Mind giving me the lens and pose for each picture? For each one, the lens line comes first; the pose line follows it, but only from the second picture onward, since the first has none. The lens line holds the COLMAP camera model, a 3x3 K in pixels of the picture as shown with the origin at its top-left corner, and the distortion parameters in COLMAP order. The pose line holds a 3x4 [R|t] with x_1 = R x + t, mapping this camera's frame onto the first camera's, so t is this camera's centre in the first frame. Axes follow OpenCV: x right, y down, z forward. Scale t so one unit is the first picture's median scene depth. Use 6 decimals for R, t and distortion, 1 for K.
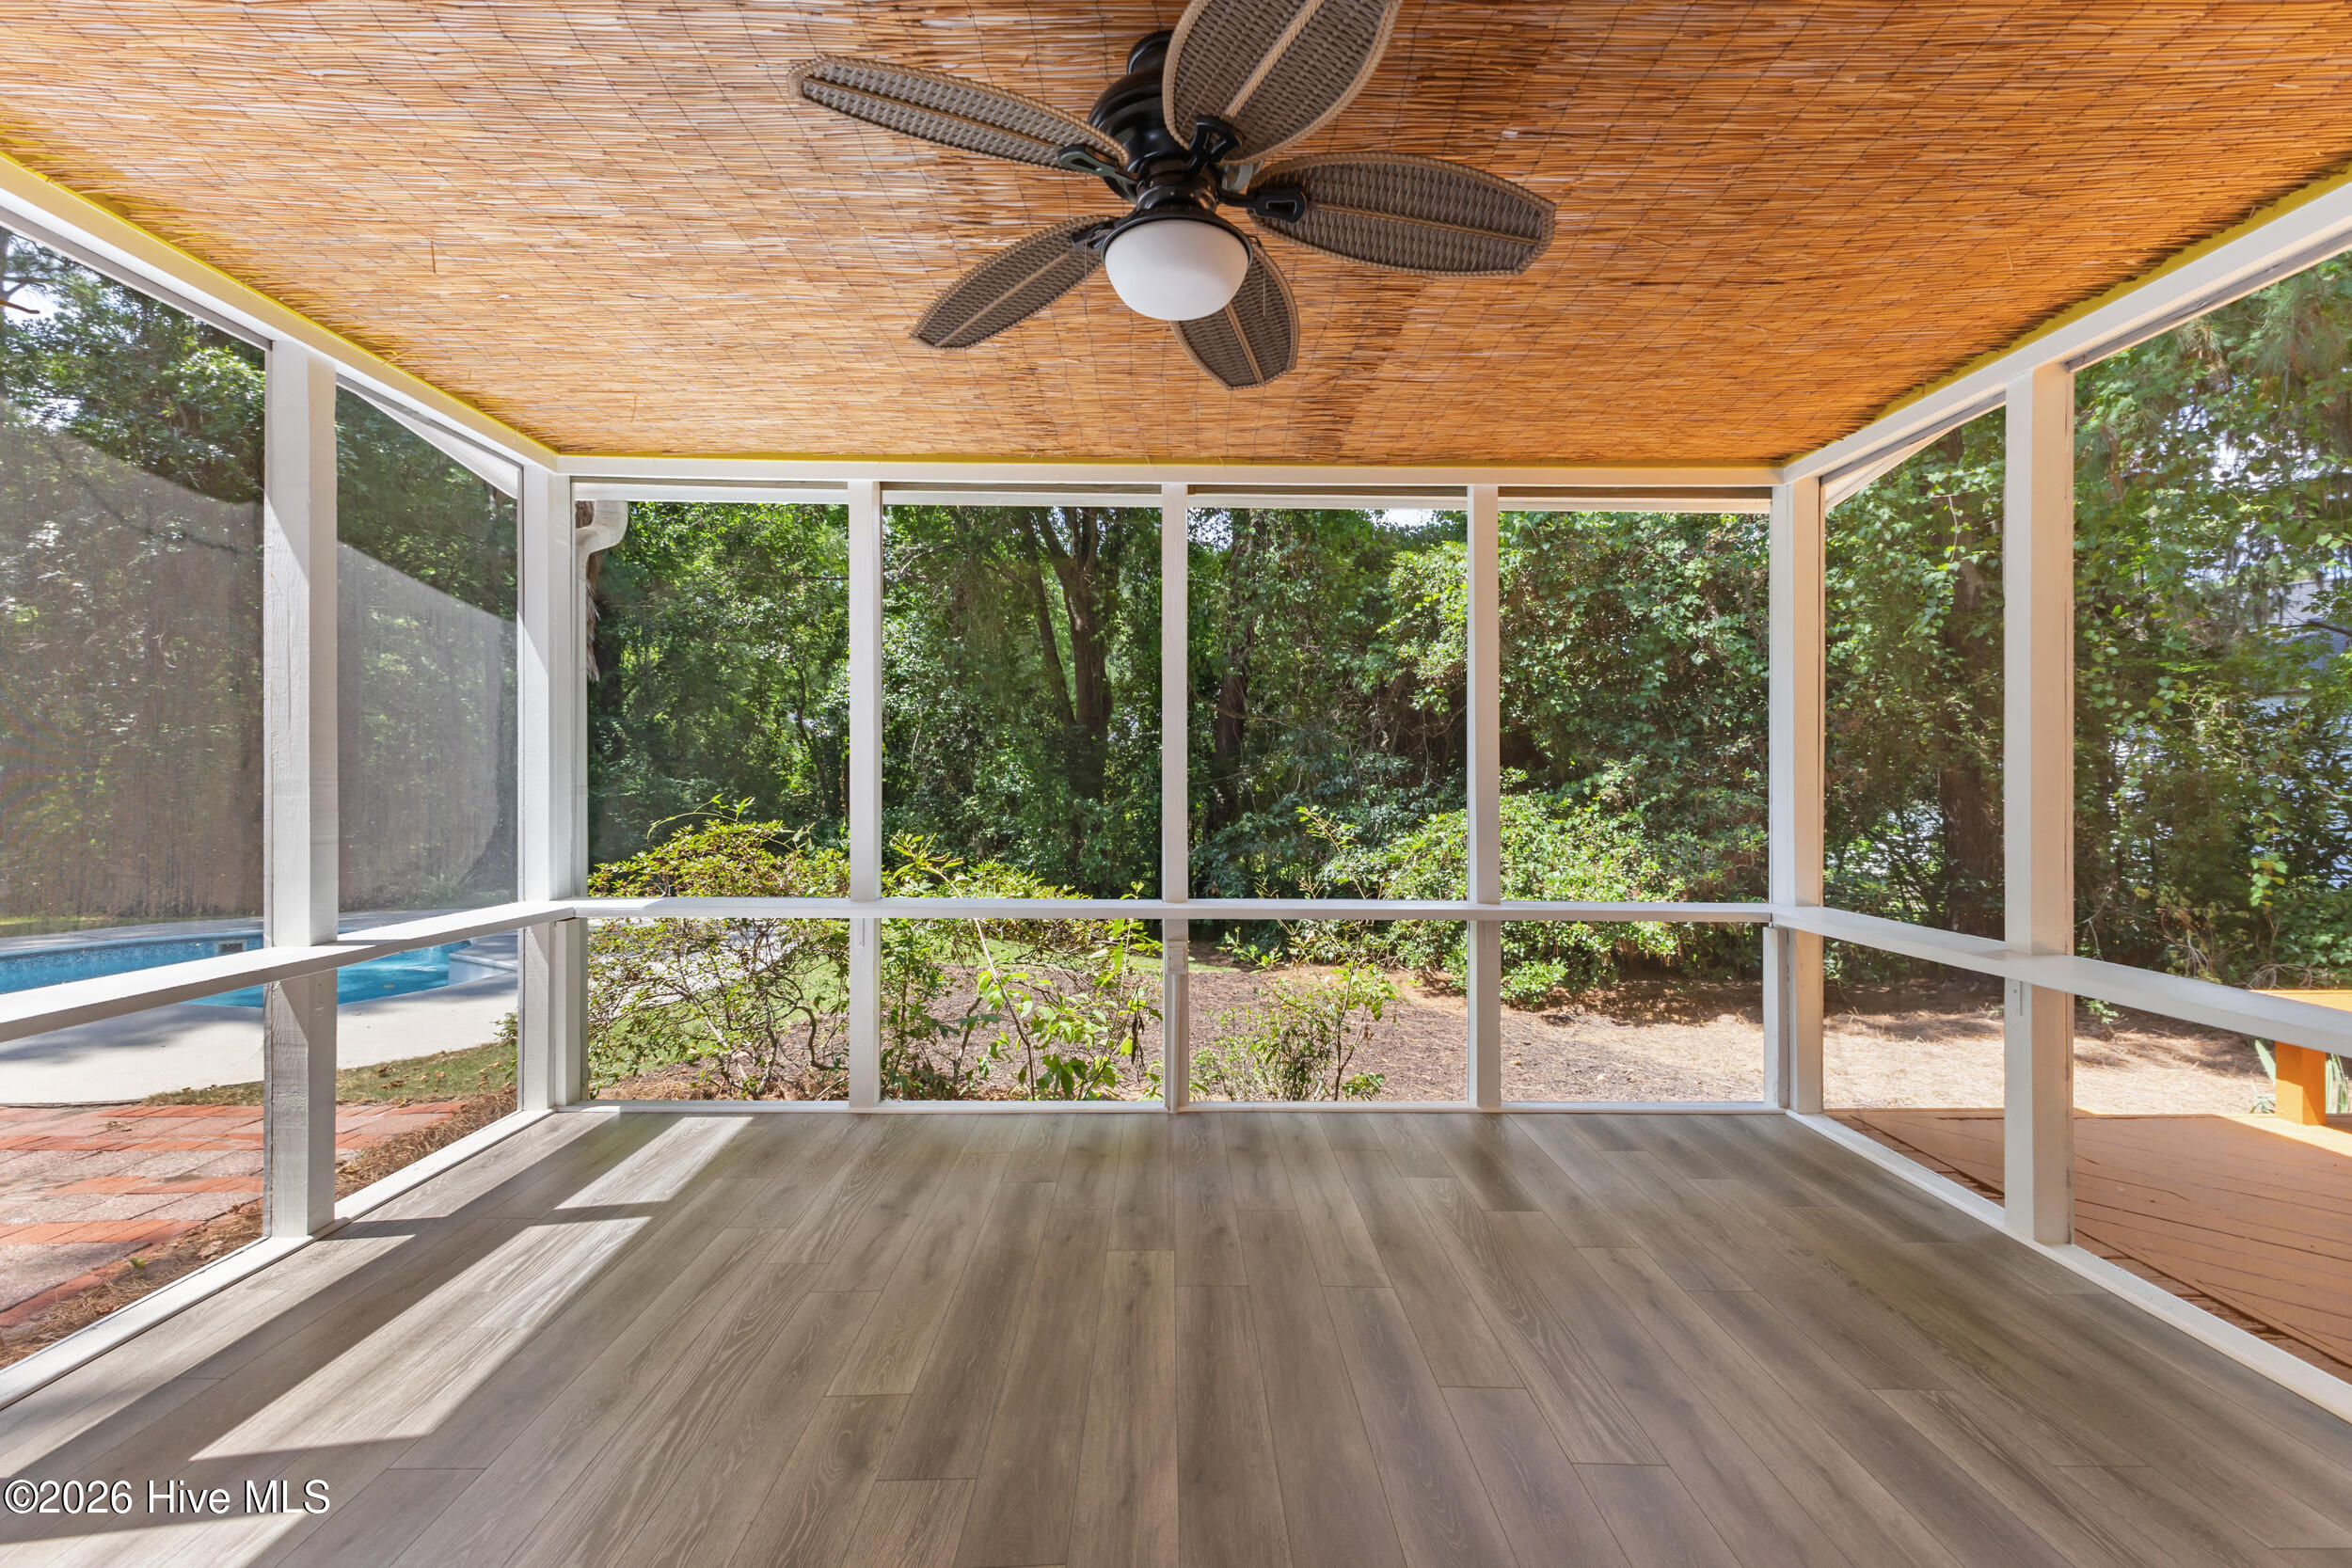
lens RADIAL K [[1023.1, 0, 1174.0], [0, 1023.1, 787.3], [0, 0, 1]] dist [0.011745, -0.000937]
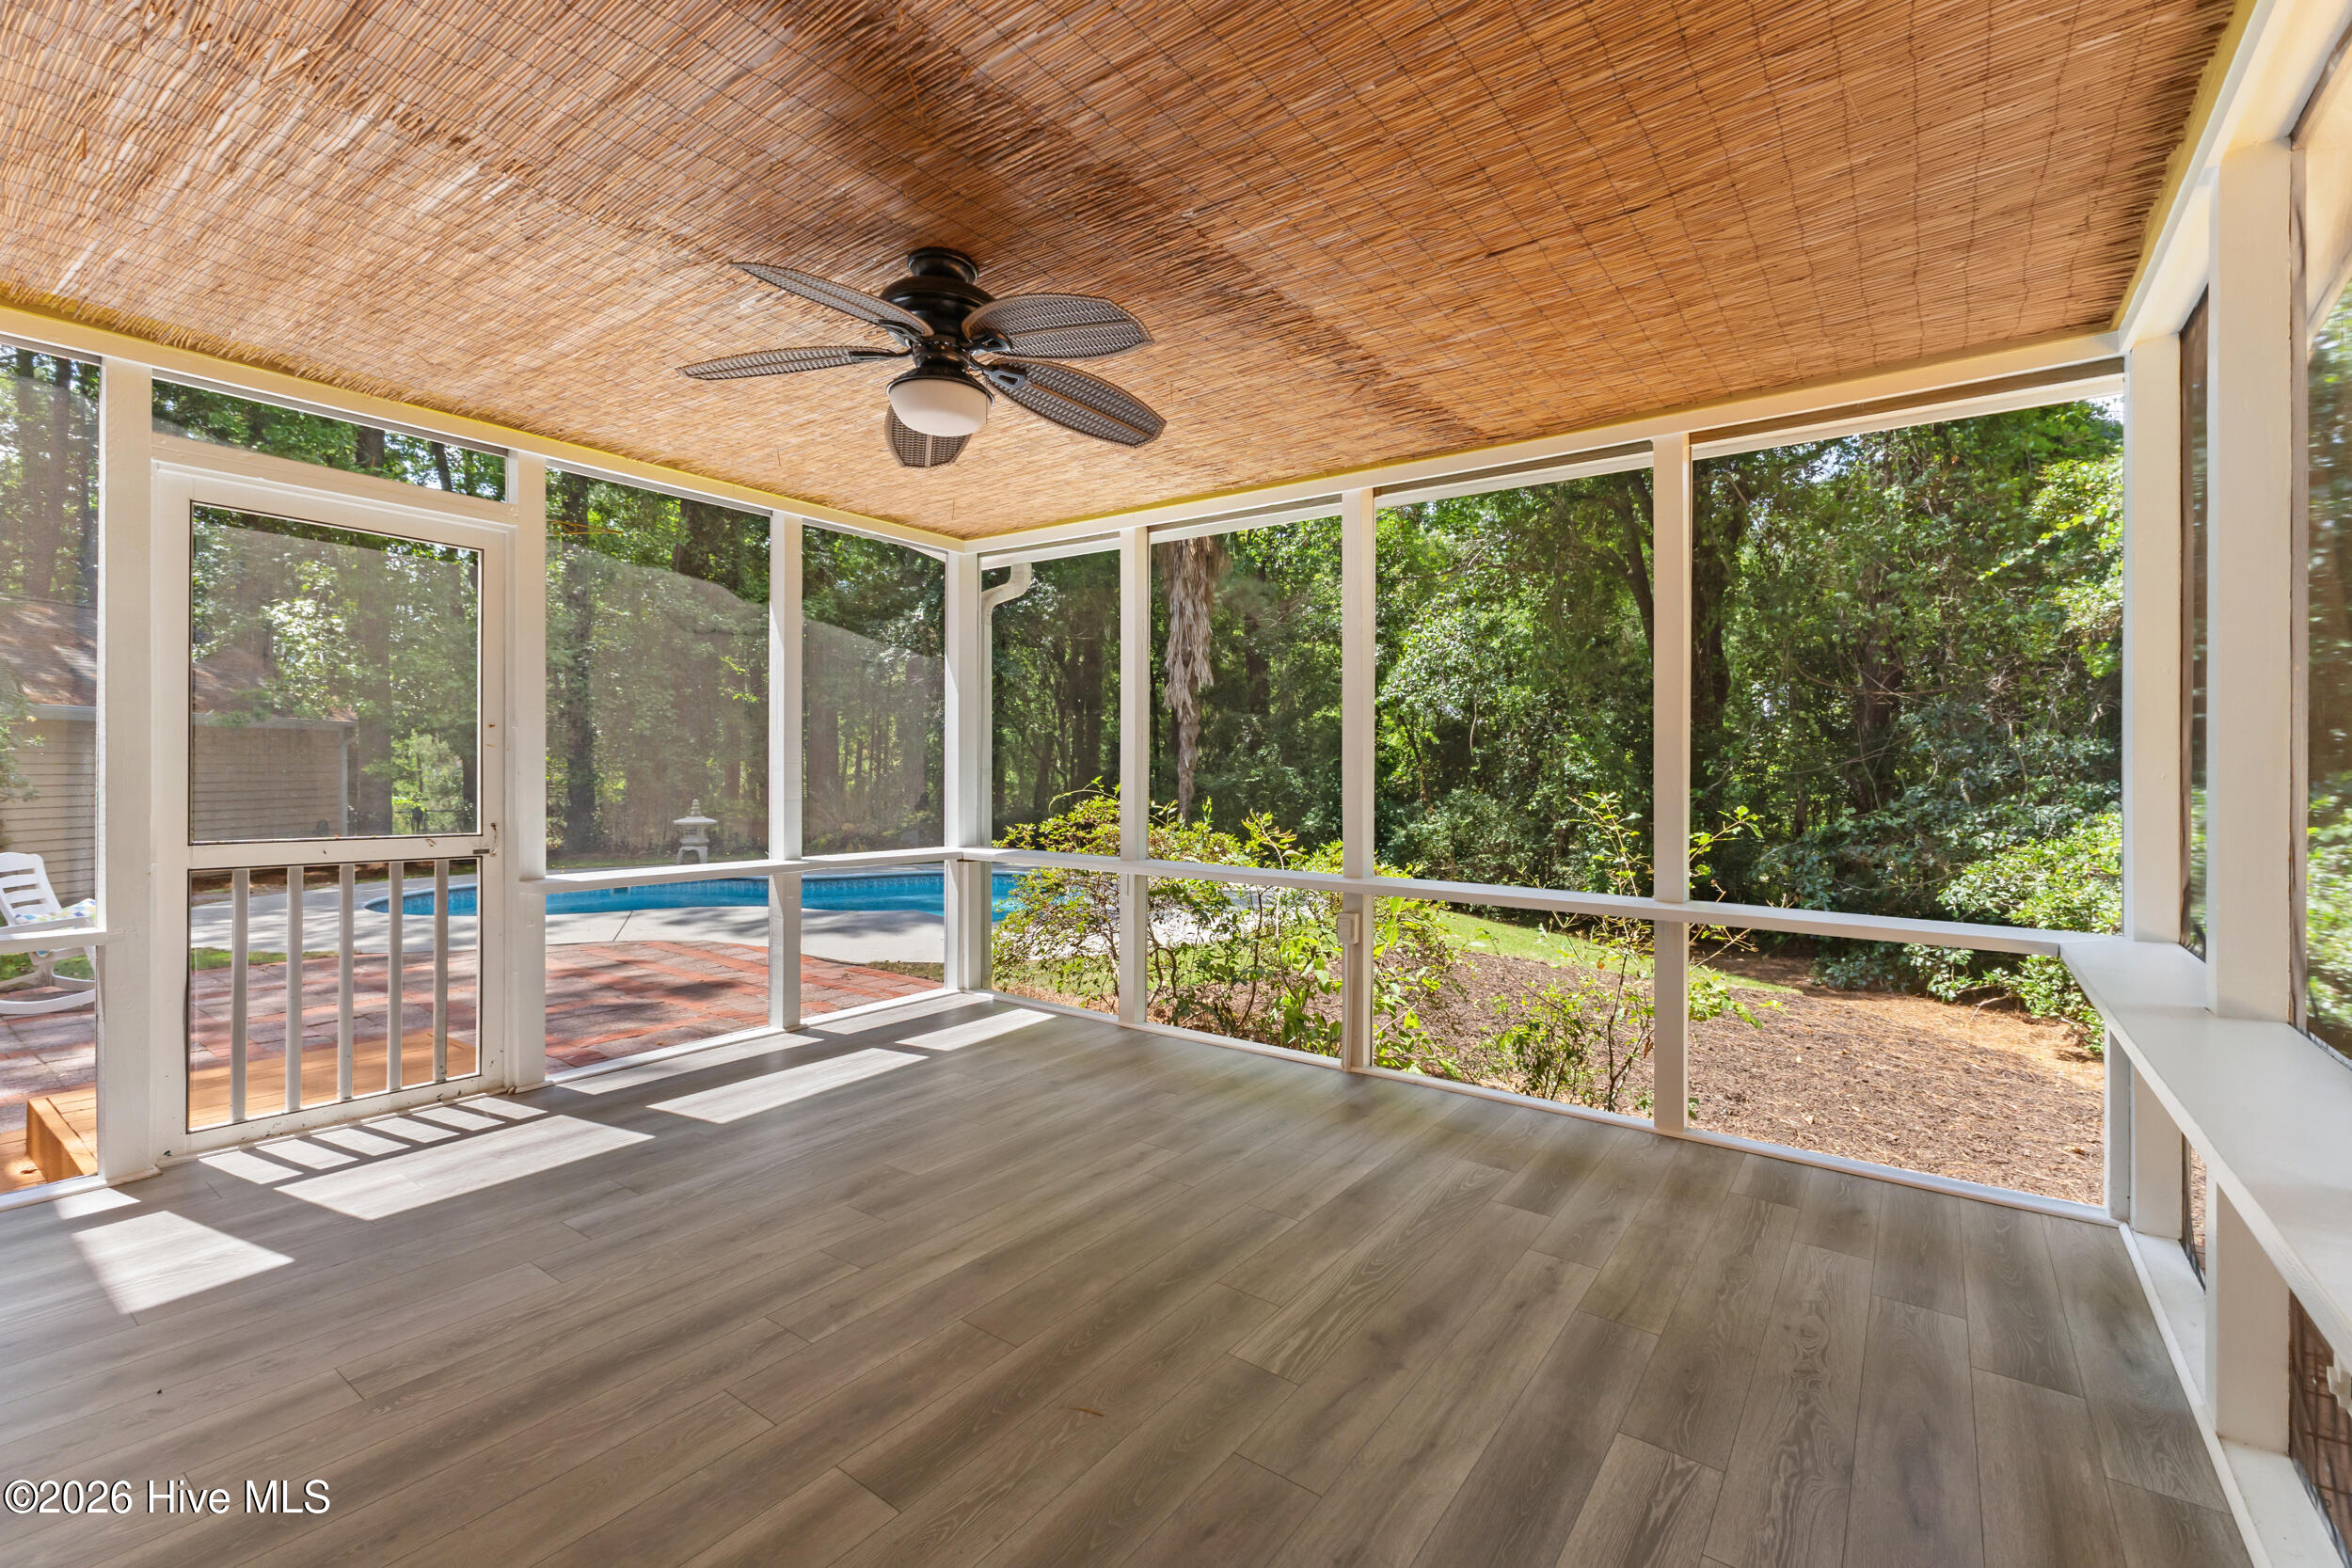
lens RADIAL K [[1023.1, 0, 1167.5], [0, 1023.1, 778.5], [0, 0, 1]] dist [0.011745, -0.000937]
pose [[0.795574, 0.008311, -0.605800, 0.516095], [-0.007831, 0.999963, 0.003434, 0.005495], [0.605806, 0.002012, 0.795610, 0.022773]]
